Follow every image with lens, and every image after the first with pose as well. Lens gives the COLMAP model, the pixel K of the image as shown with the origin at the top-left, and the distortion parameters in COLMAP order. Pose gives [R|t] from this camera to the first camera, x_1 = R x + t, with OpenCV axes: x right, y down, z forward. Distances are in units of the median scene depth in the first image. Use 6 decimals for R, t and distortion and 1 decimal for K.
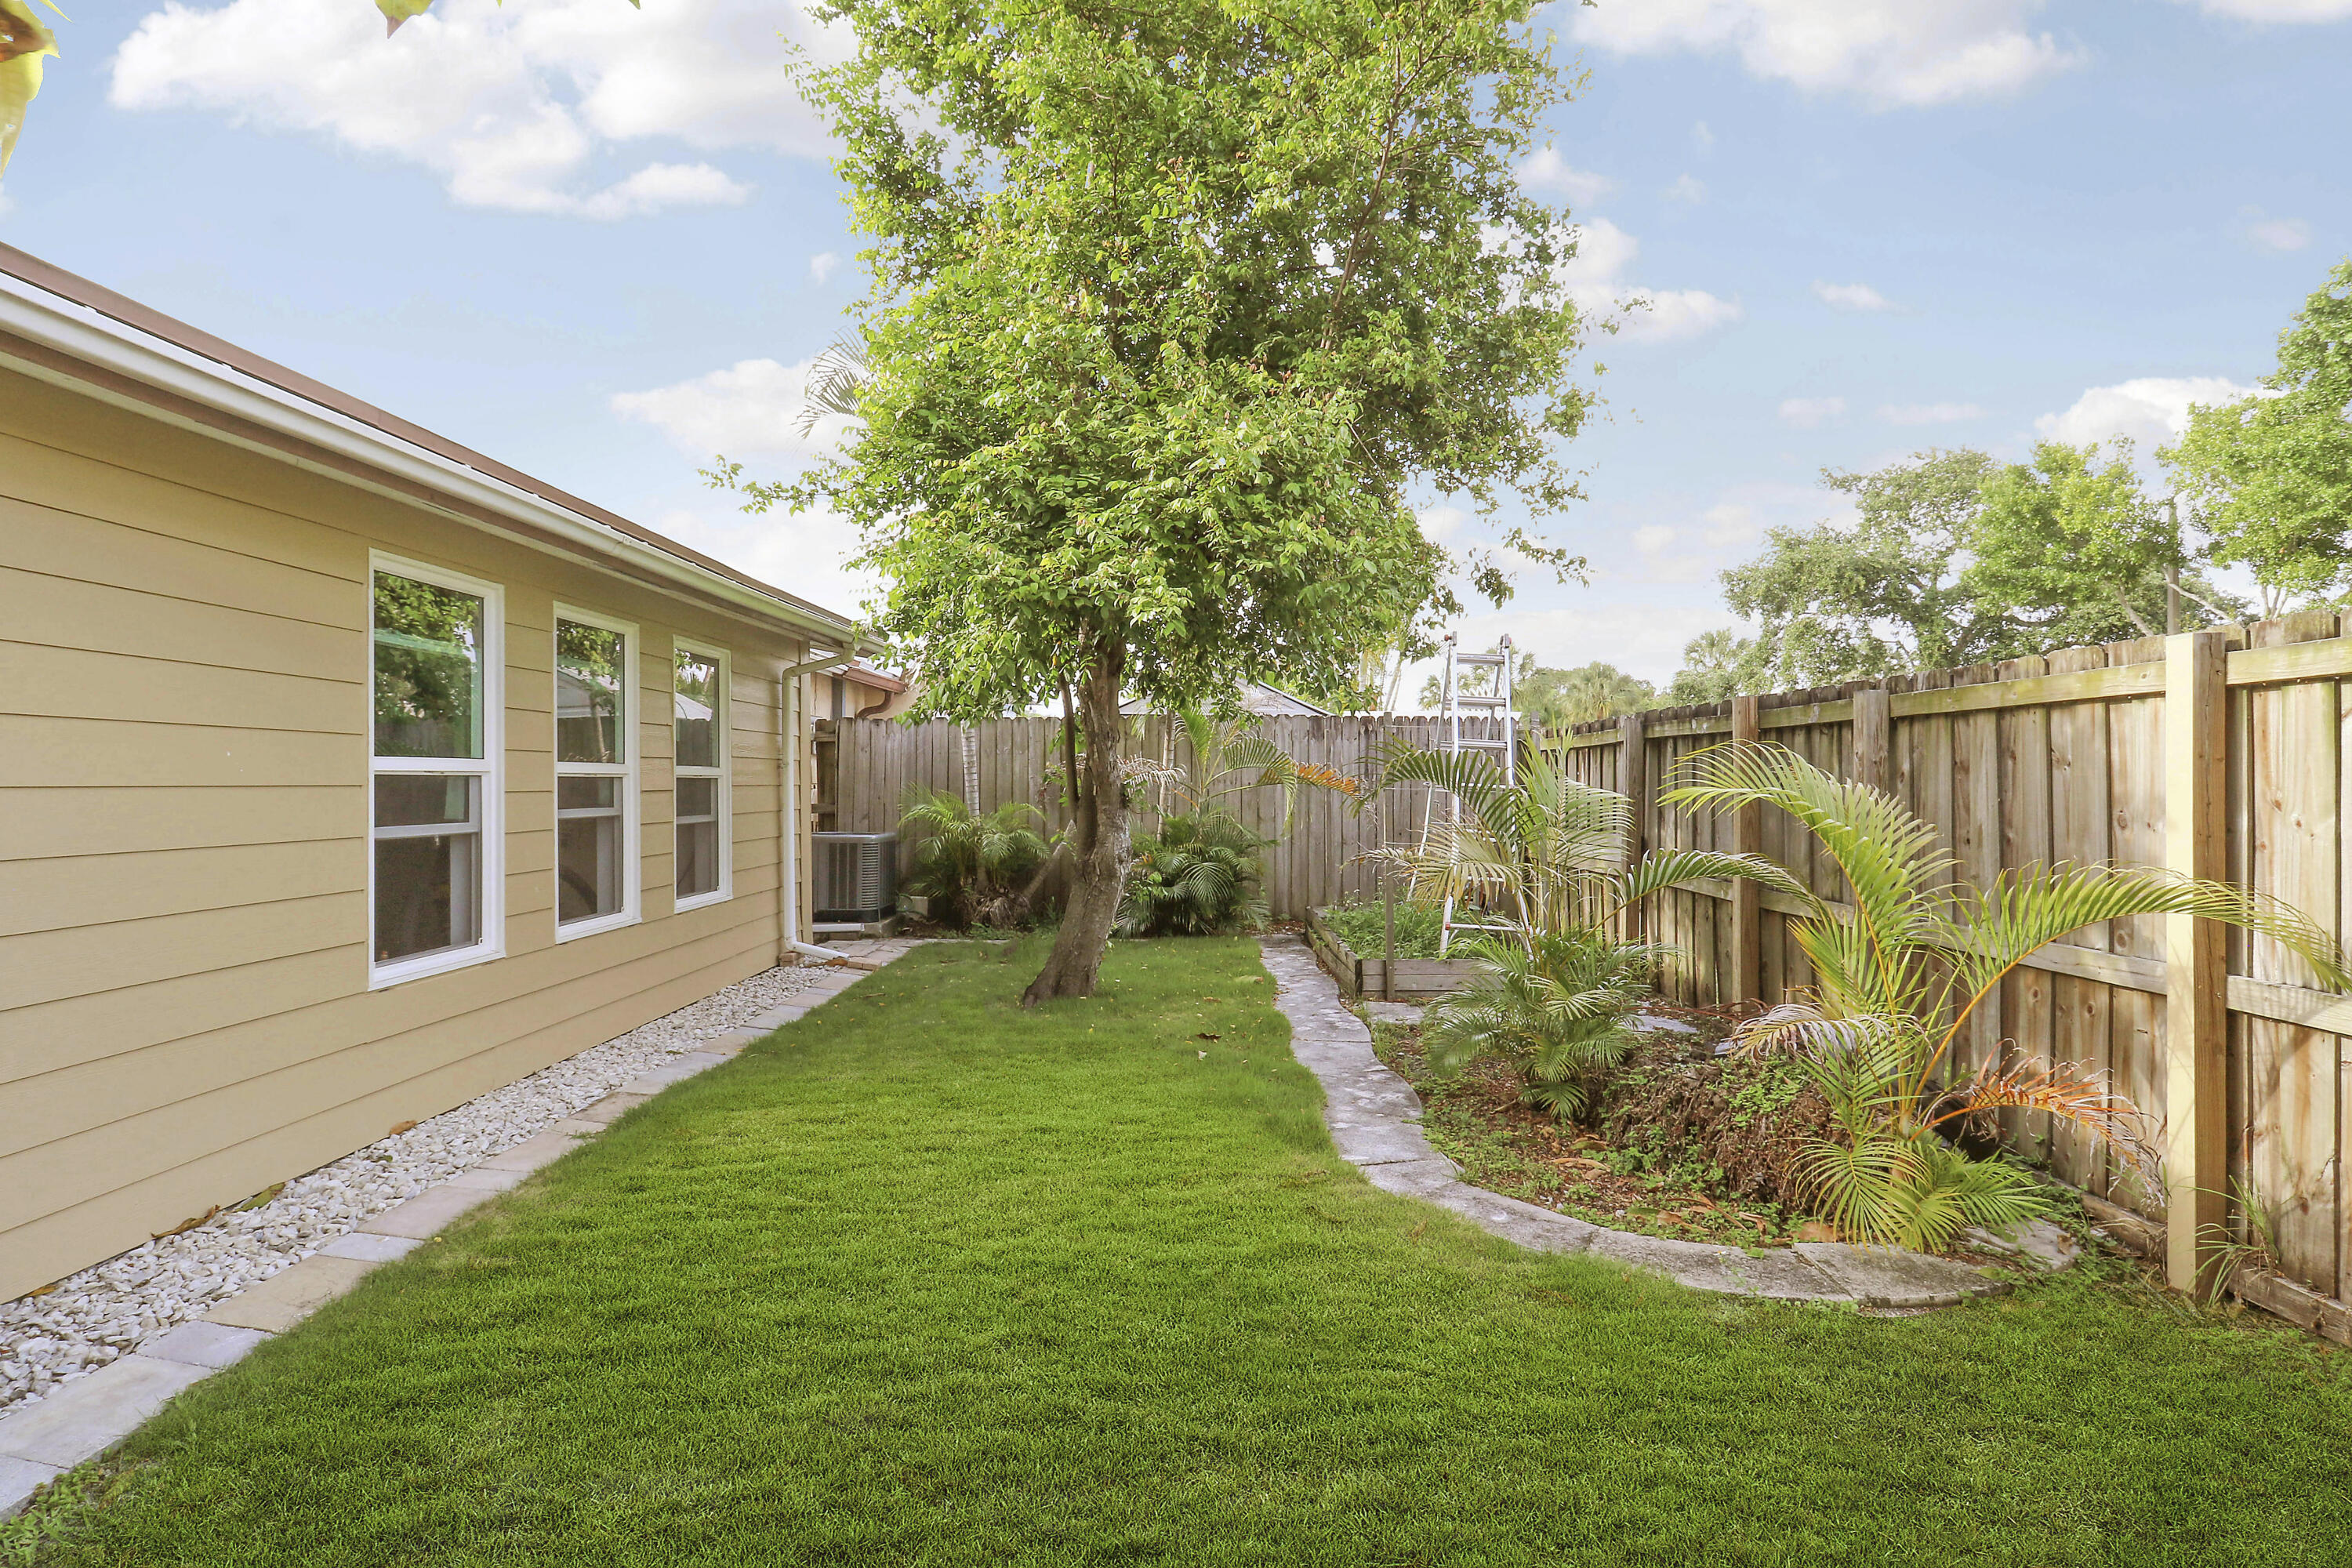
lens RADIAL K [[1111.2, 0, 1169.8], [0, 1111.2, 782.0], [0, 0, 1]] dist [-0.004009, -0.002103]
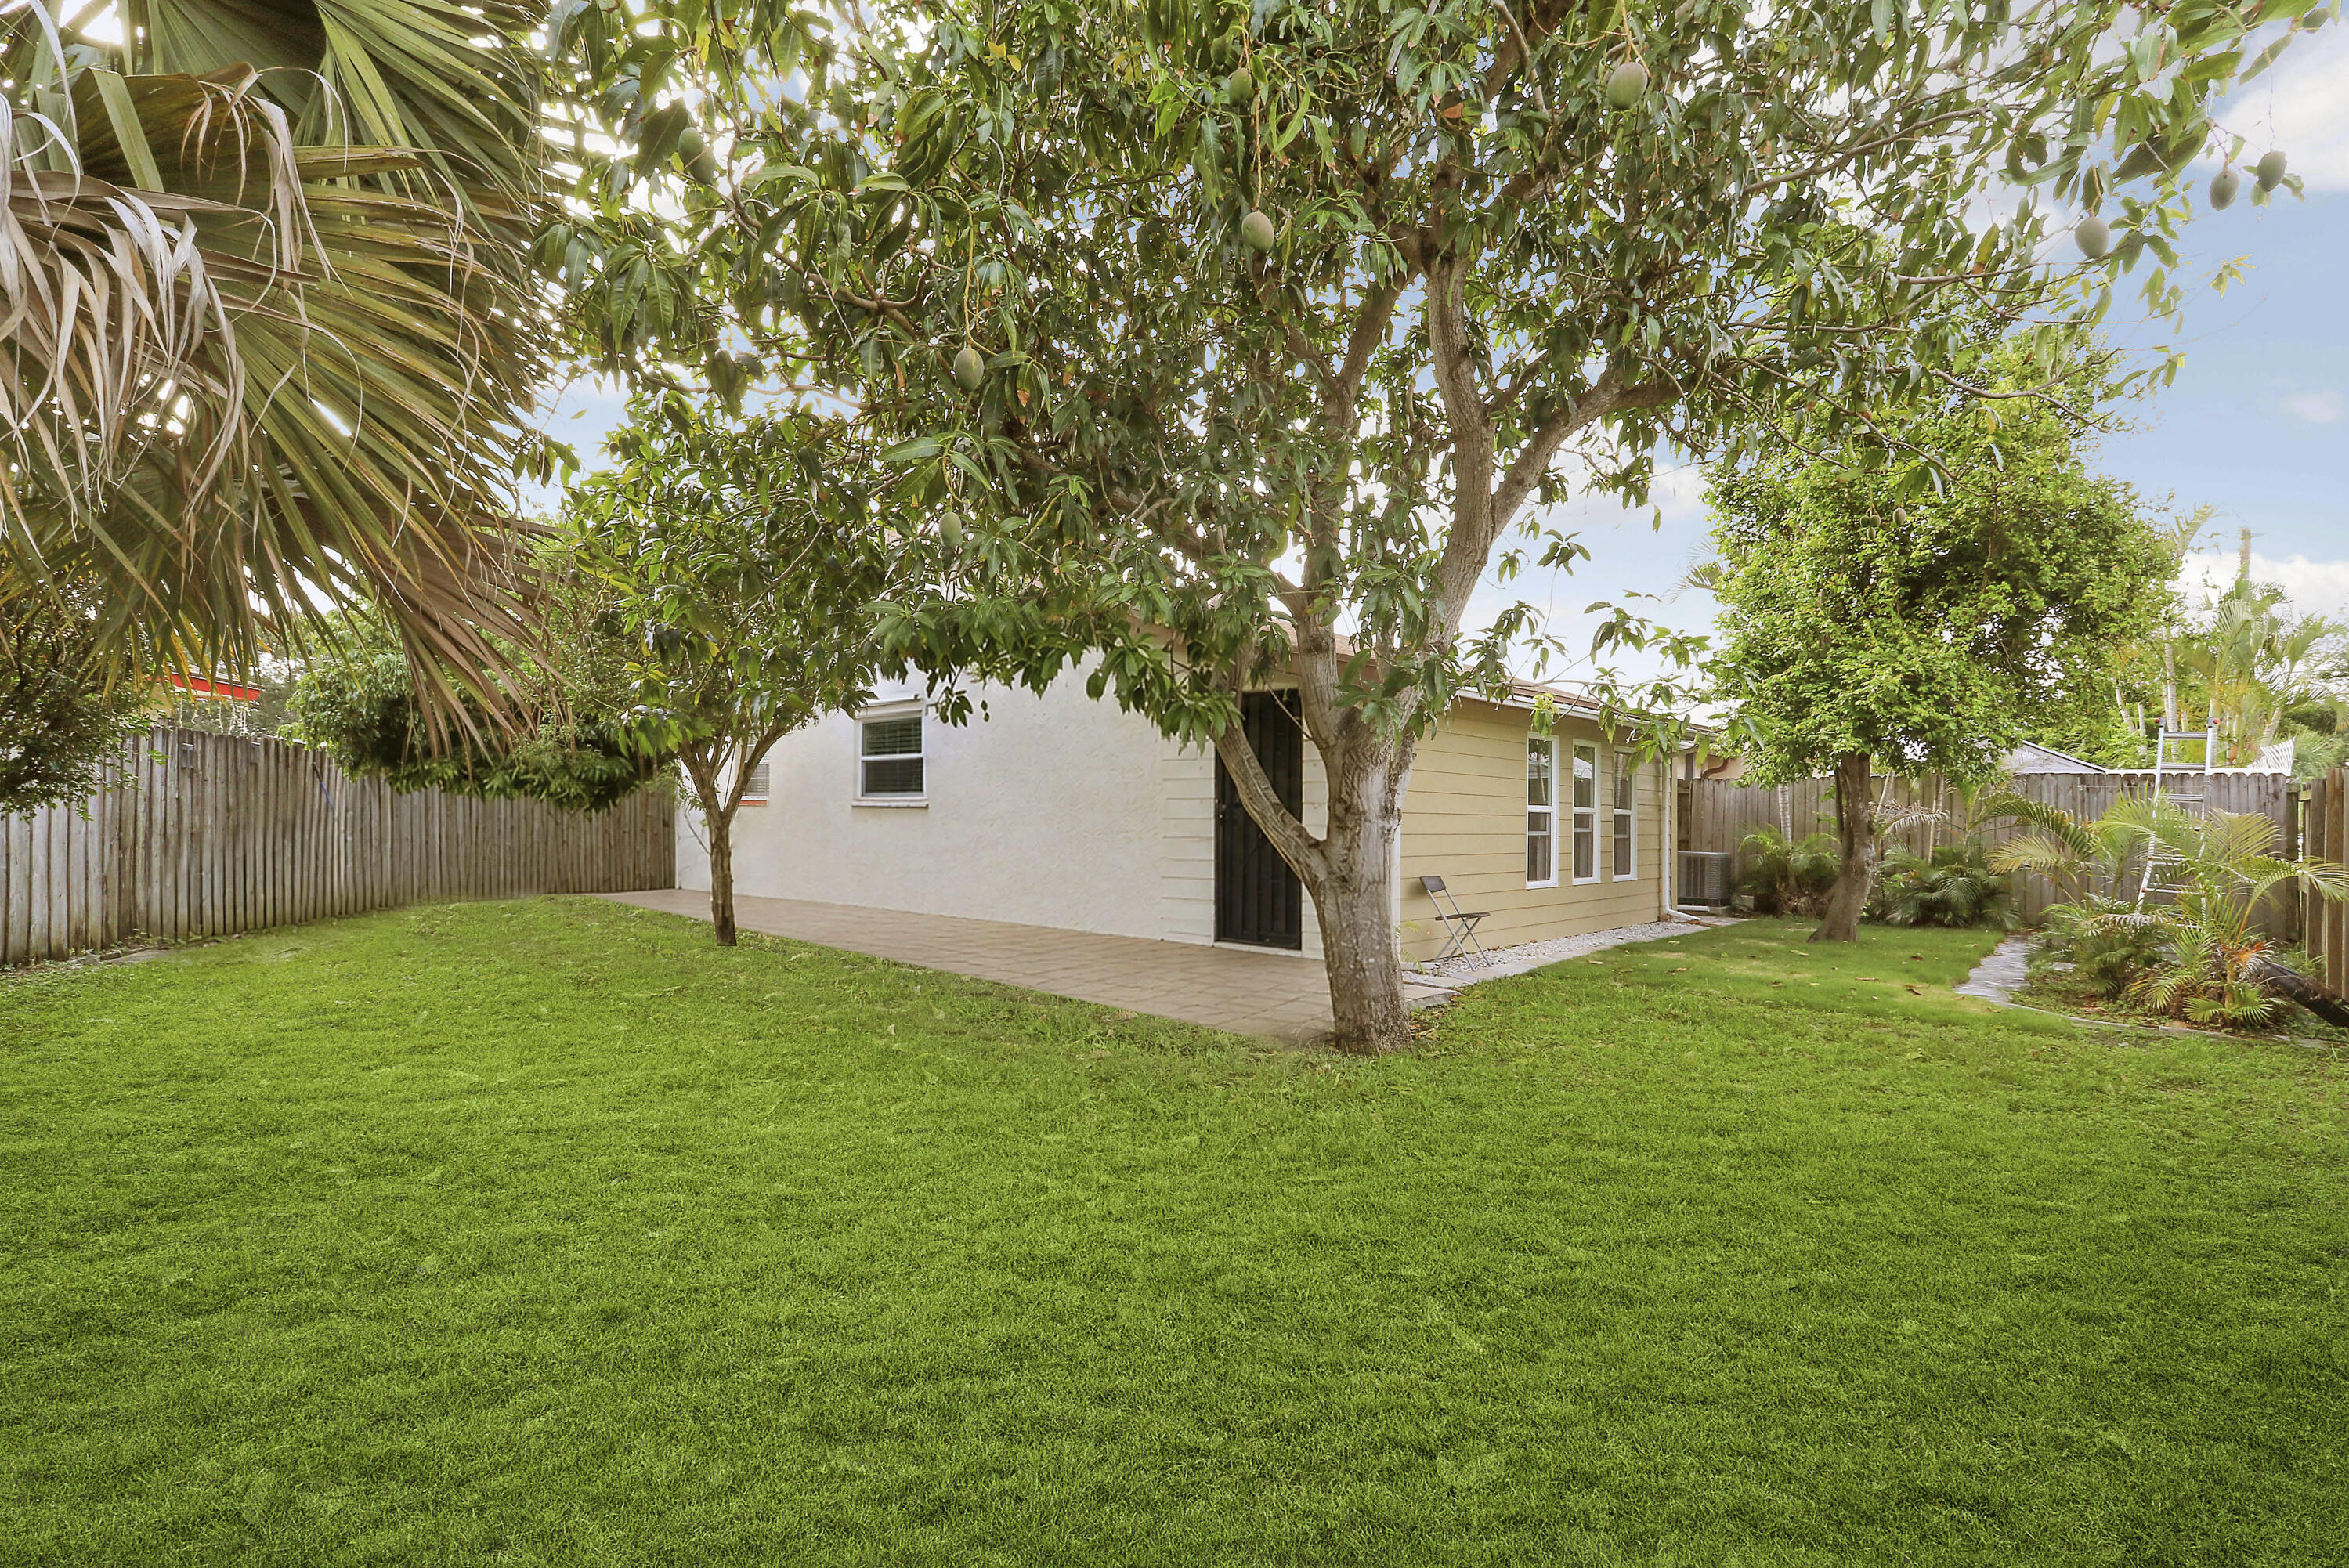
lens RADIAL K [[1109.7, 0, 1159.8], [0, 1109.7, 792.8], [0, 0, 1]] dist [-0.004009, -0.002103]
pose [[0.753249, -0.001366, -0.657734, 0.316804], [-0.018107, 0.999576, -0.022812, 0.020386], [0.657486, 0.029093, 0.752905, -1.284919]]
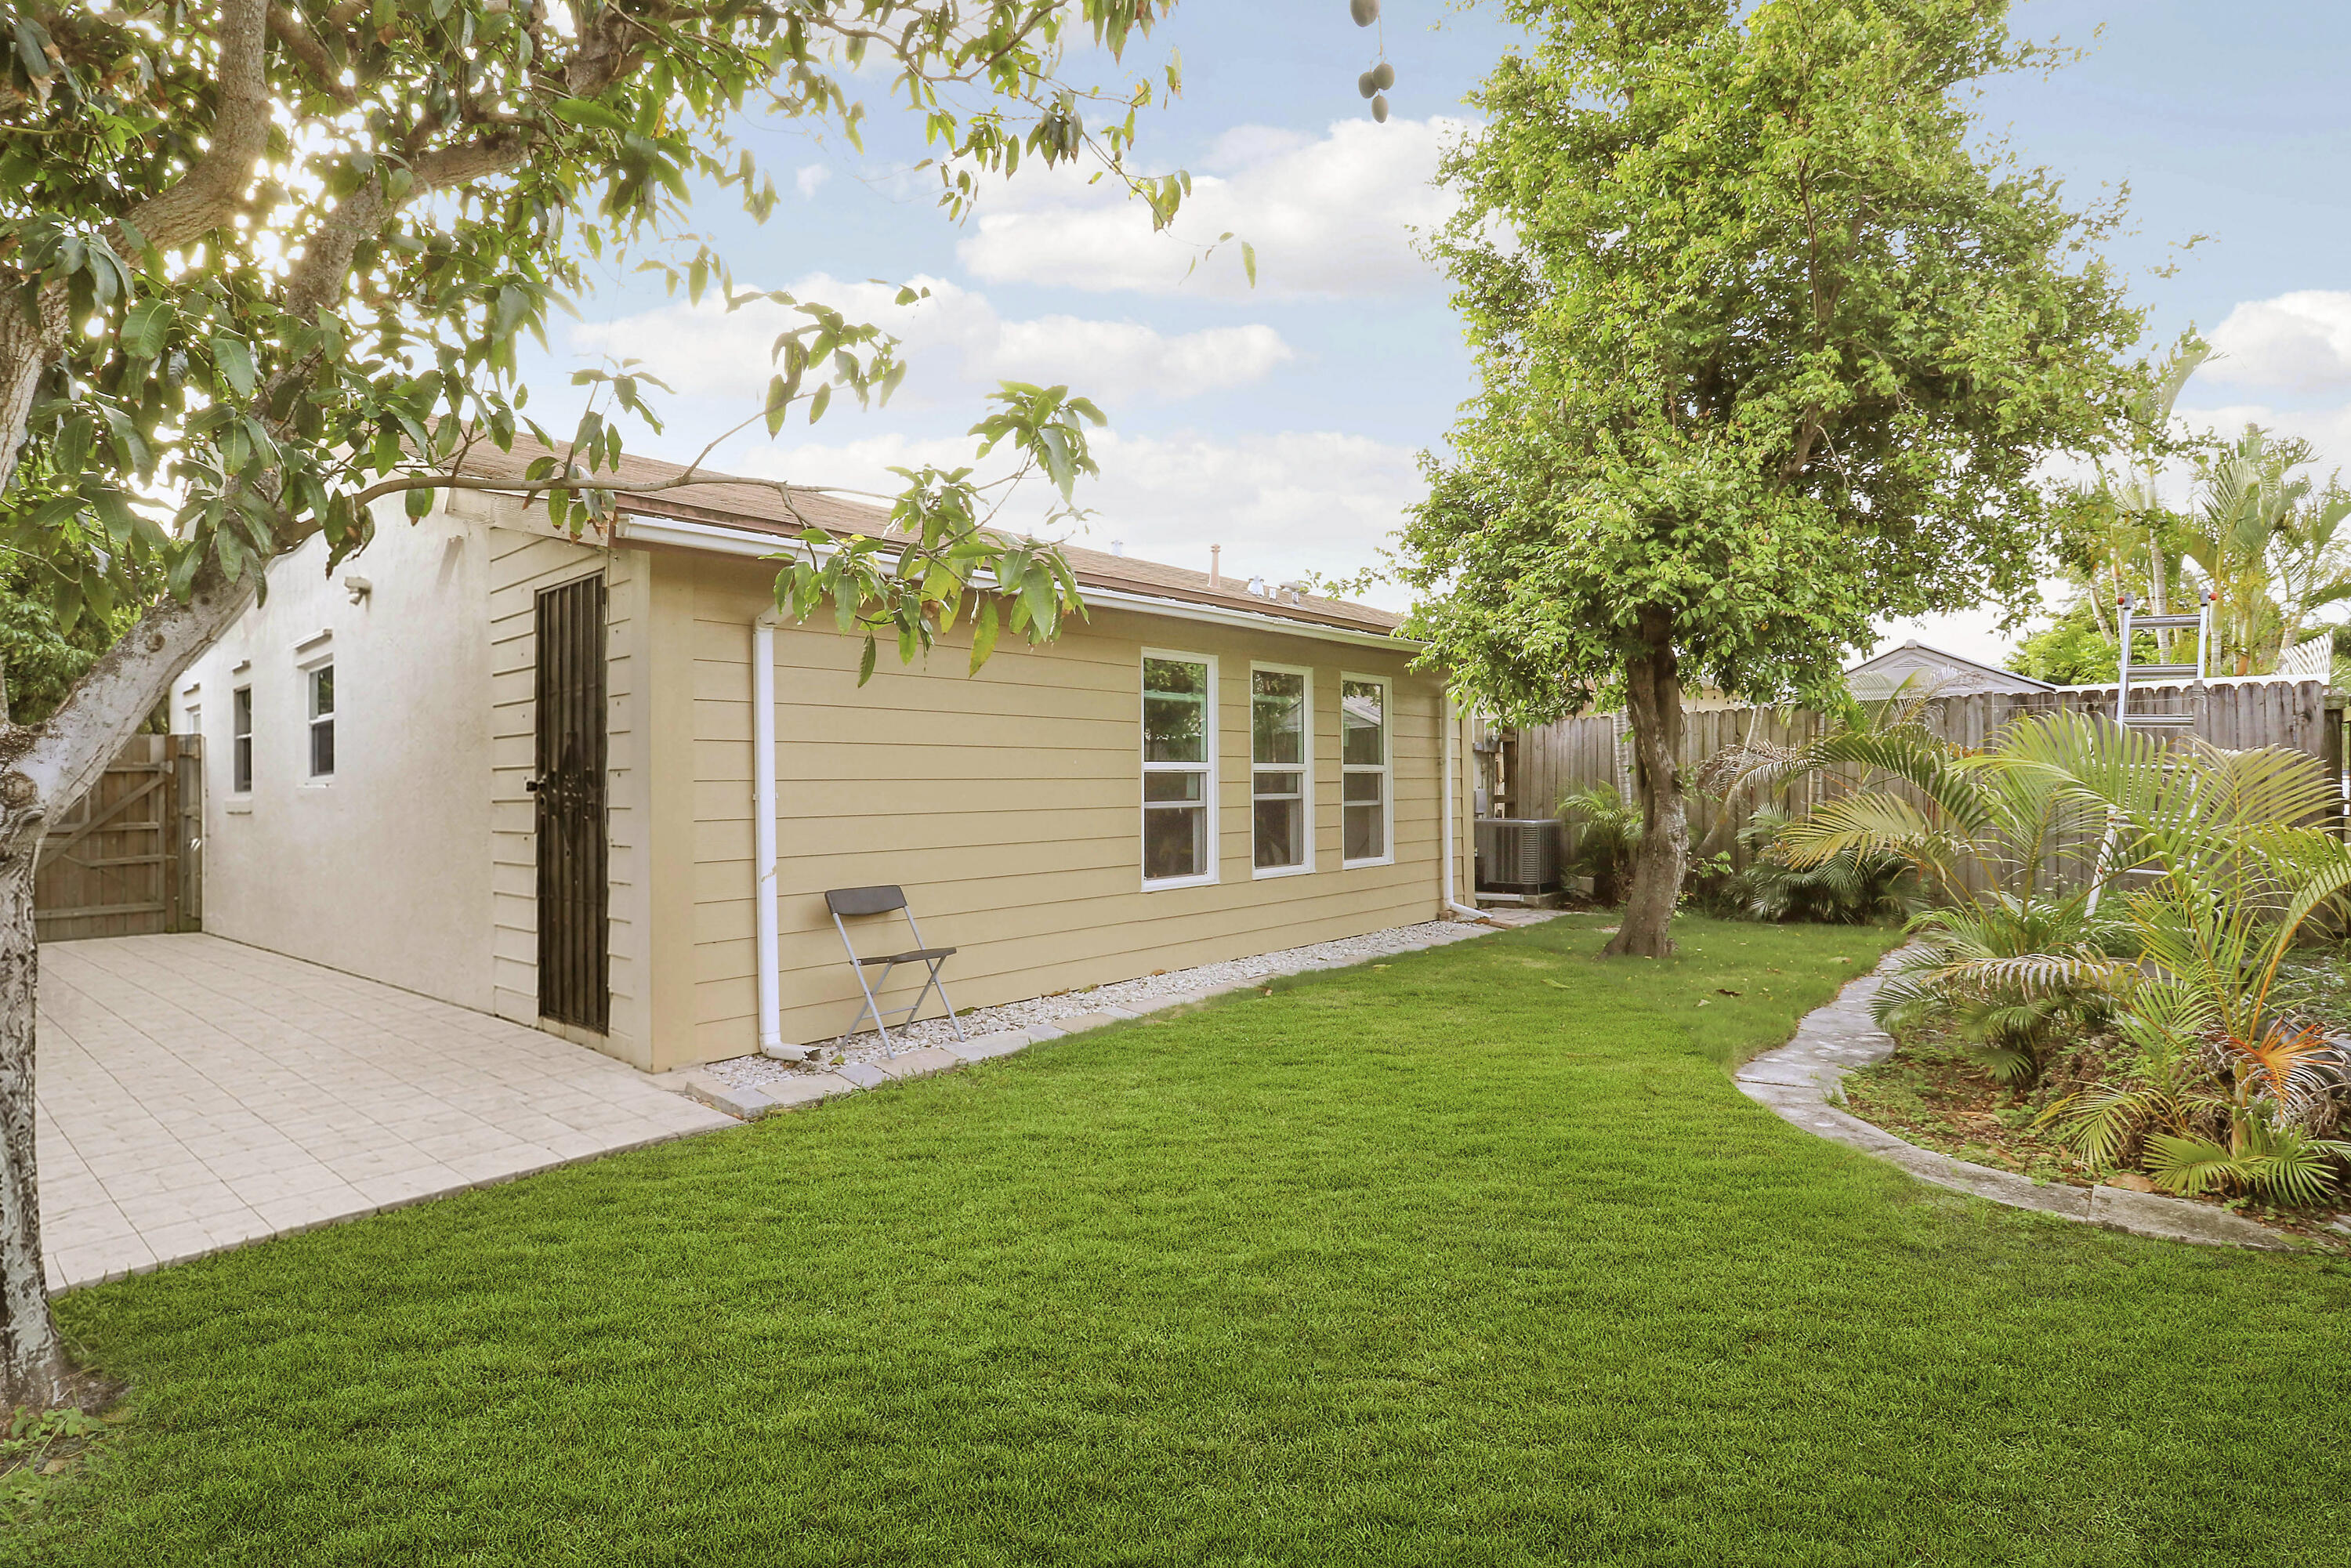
lens RADIAL K [[1110.7, 0, 1160.5], [0, 1110.7, 765.7], [0, 0, 1]] dist [-0.004009, -0.002103]
pose [[0.749238, -0.020885, -0.661972, 0.374702], [0.011138, 0.999759, -0.018935, 0.013028], [0.662207, 0.006813, 0.749290, -0.249929]]
